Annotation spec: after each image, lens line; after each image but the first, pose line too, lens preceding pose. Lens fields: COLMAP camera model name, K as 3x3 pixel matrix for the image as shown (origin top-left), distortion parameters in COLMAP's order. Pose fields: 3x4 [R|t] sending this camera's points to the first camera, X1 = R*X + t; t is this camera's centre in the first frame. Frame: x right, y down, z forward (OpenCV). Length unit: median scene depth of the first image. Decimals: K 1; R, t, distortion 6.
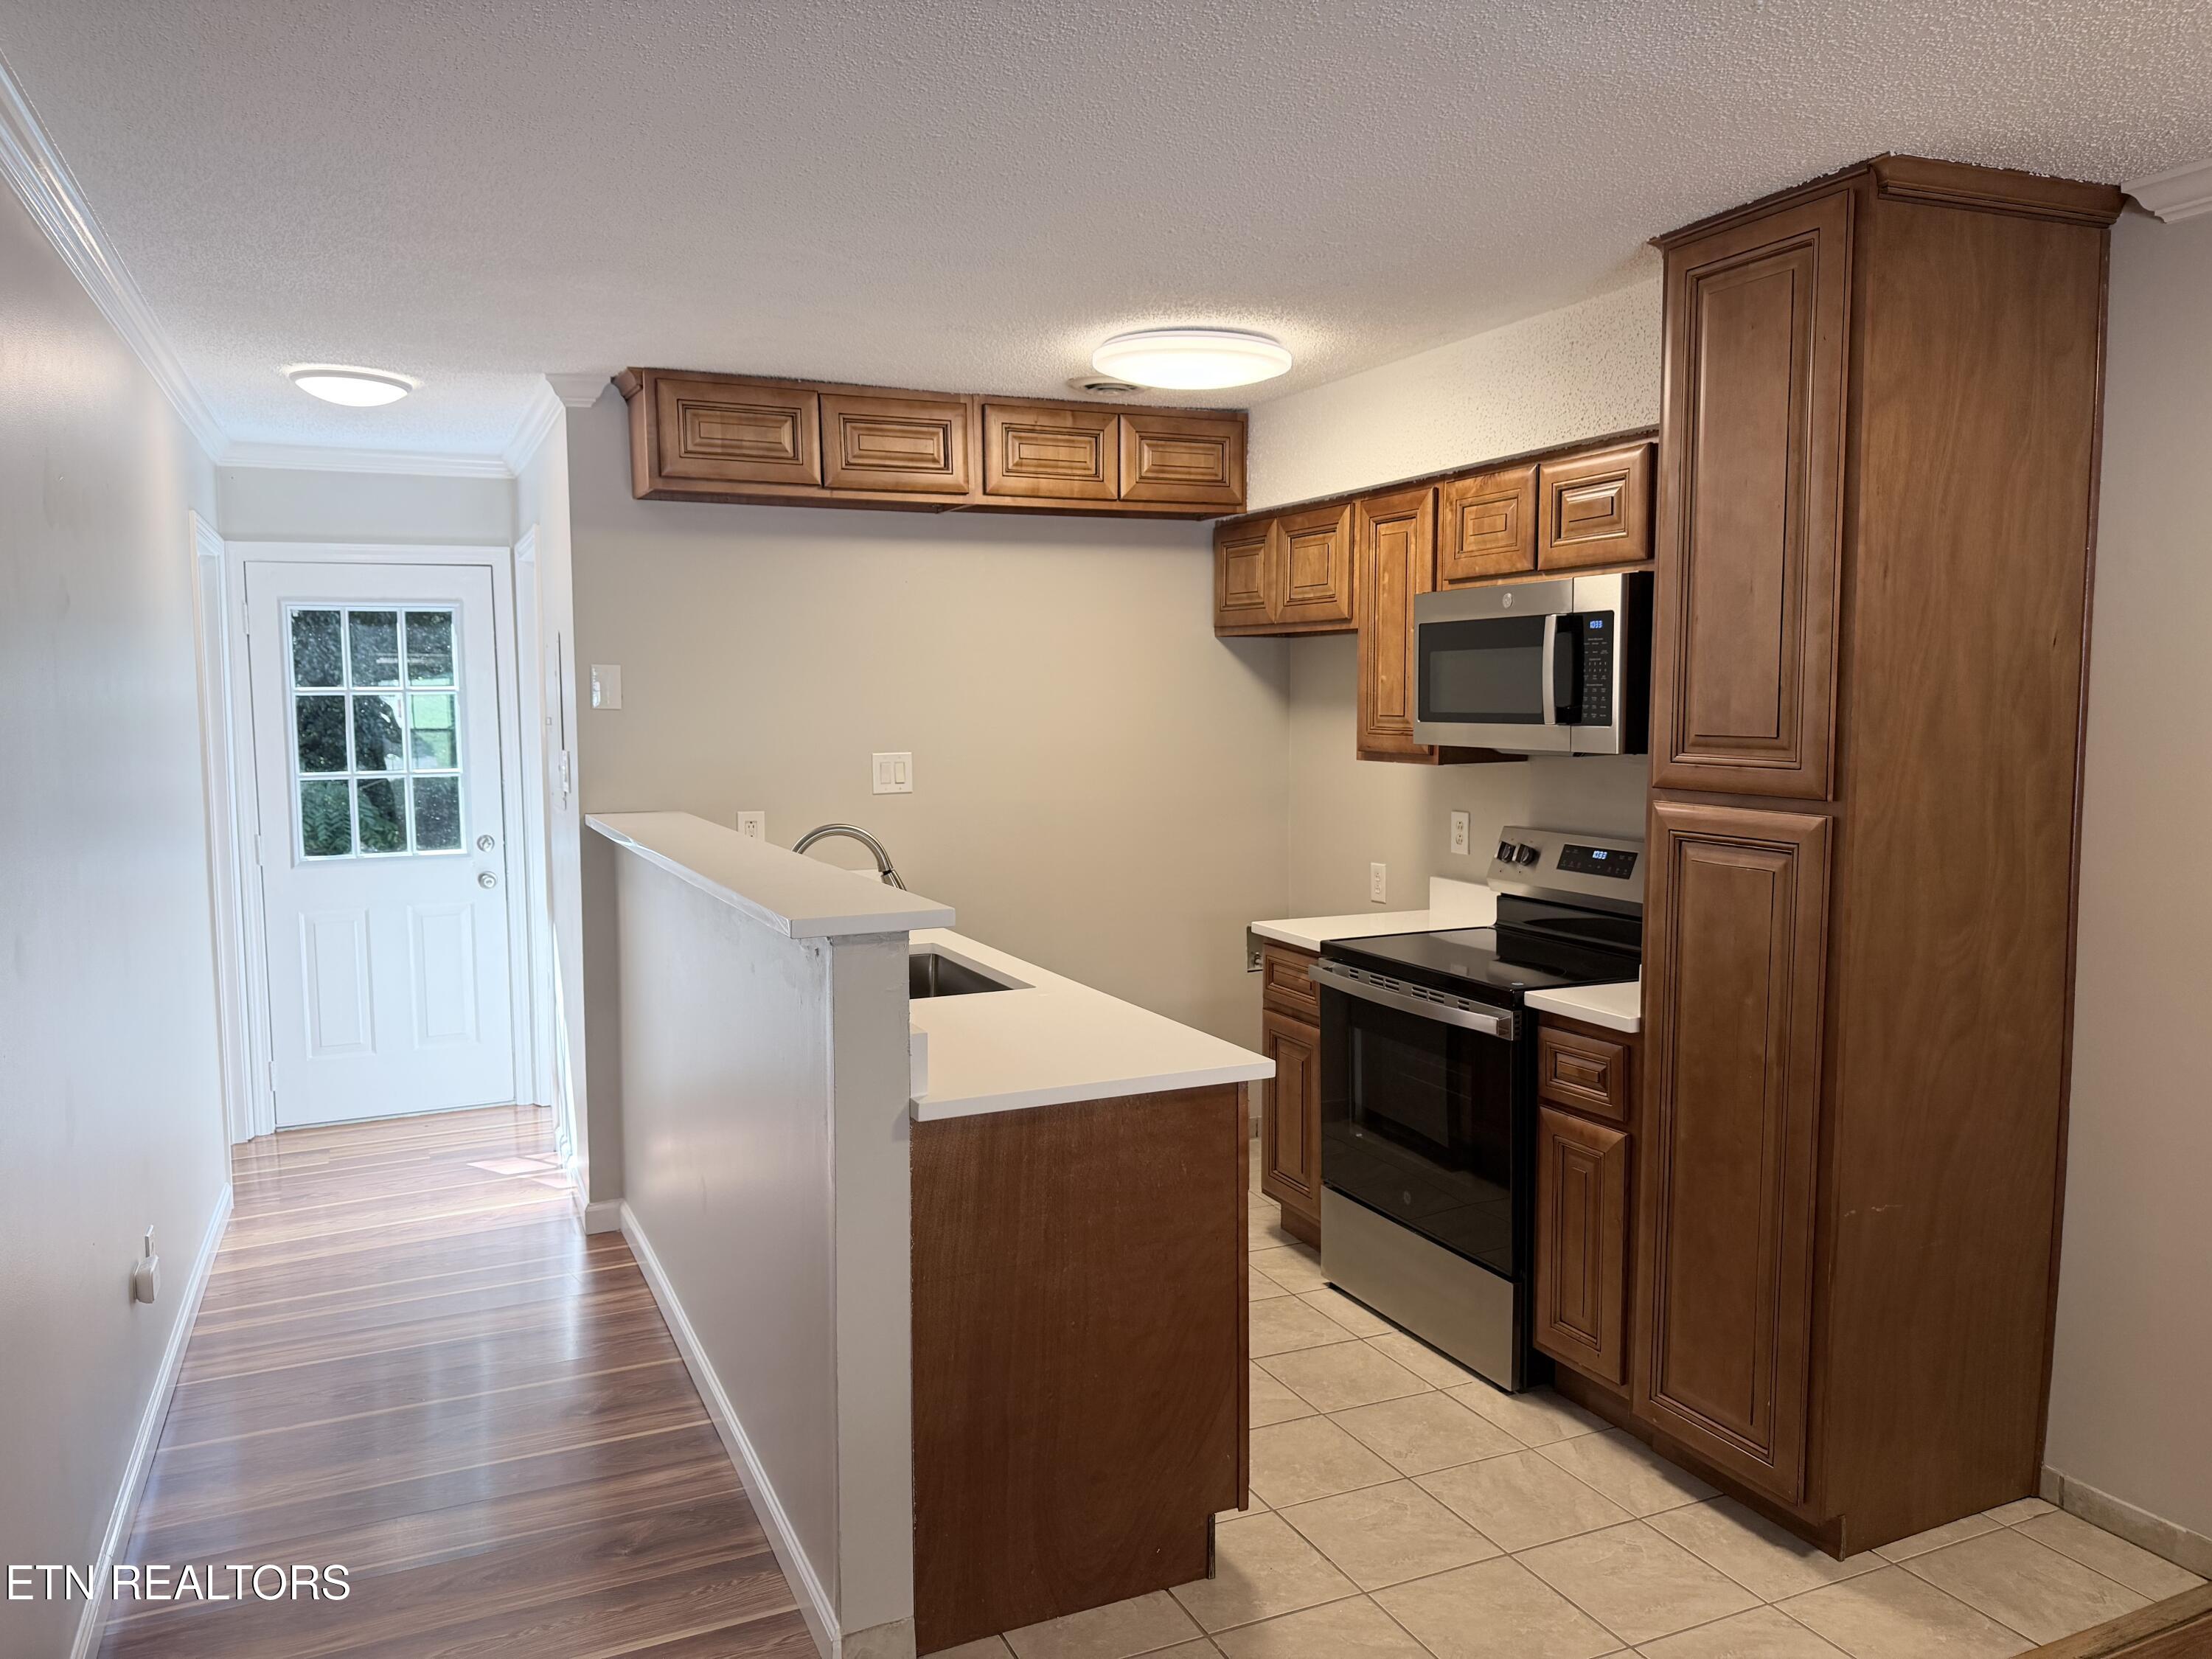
lens RADIAL K [[1561.7, 0, 1089.4], [0, 1561.7, 828.4], [0, 0, 1]] dist [0.030371, -0.056767]
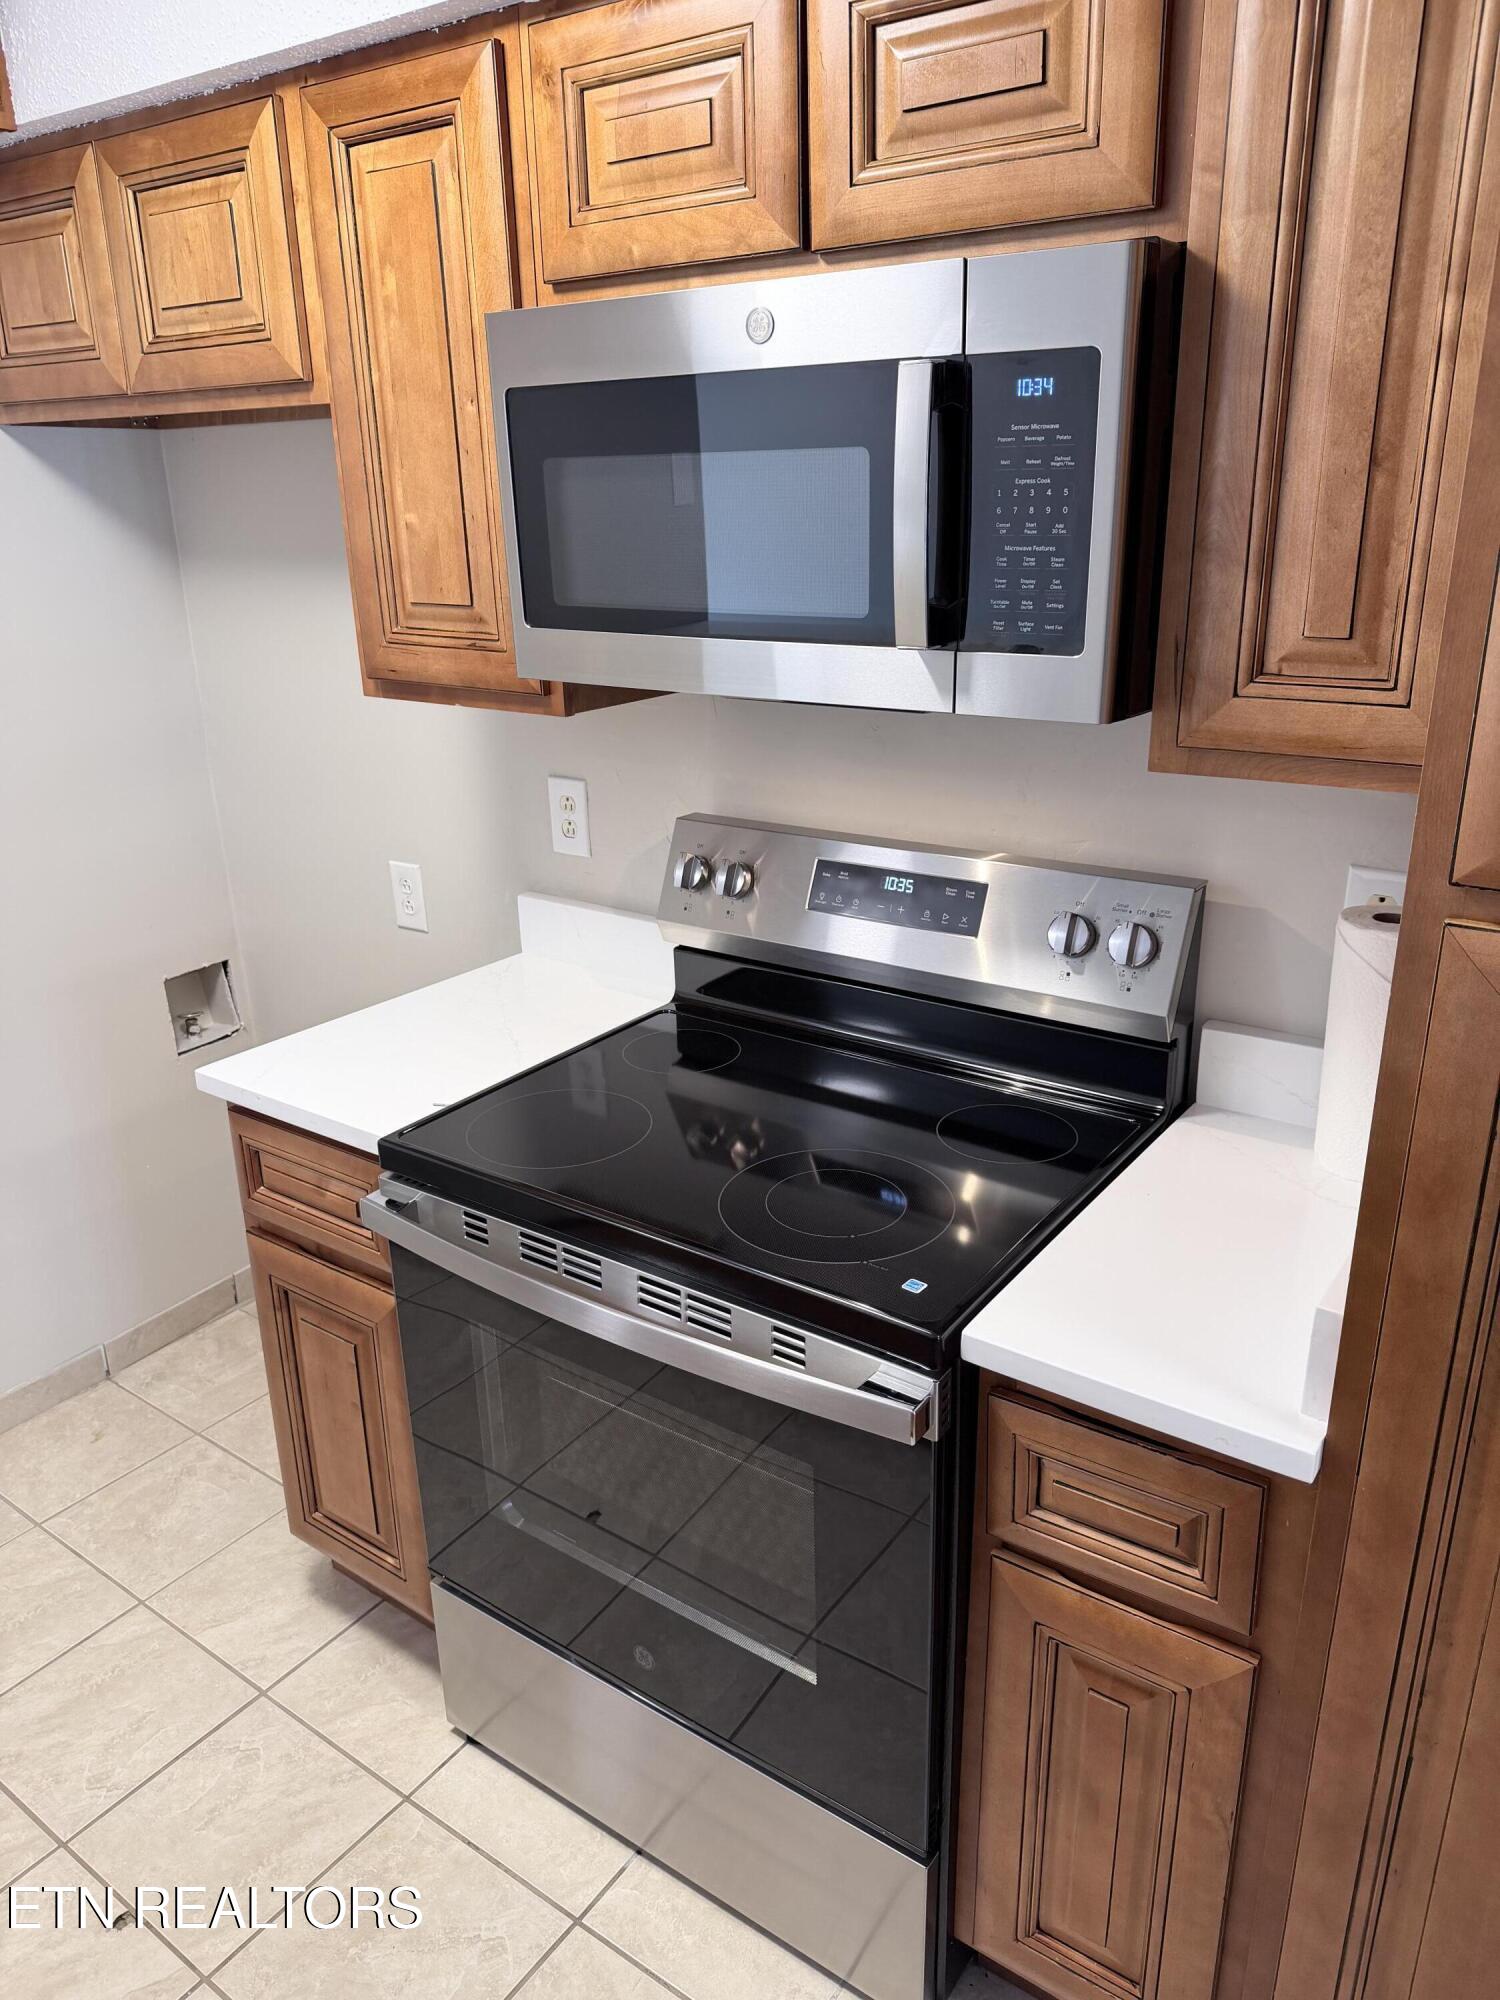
lens RADIAL K [[1397.6, 0, 788.9], [0, 1397.6, 1003.2], [0, 0, 1]] dist [0.023810, -0.029319]
pose [[0.856819, -0.177547, 0.484084, 0.064425], [0.050987, 0.963419, 0.263104, -0.068732], [-0.513089, -0.200751, 0.834529, 0.631353]]
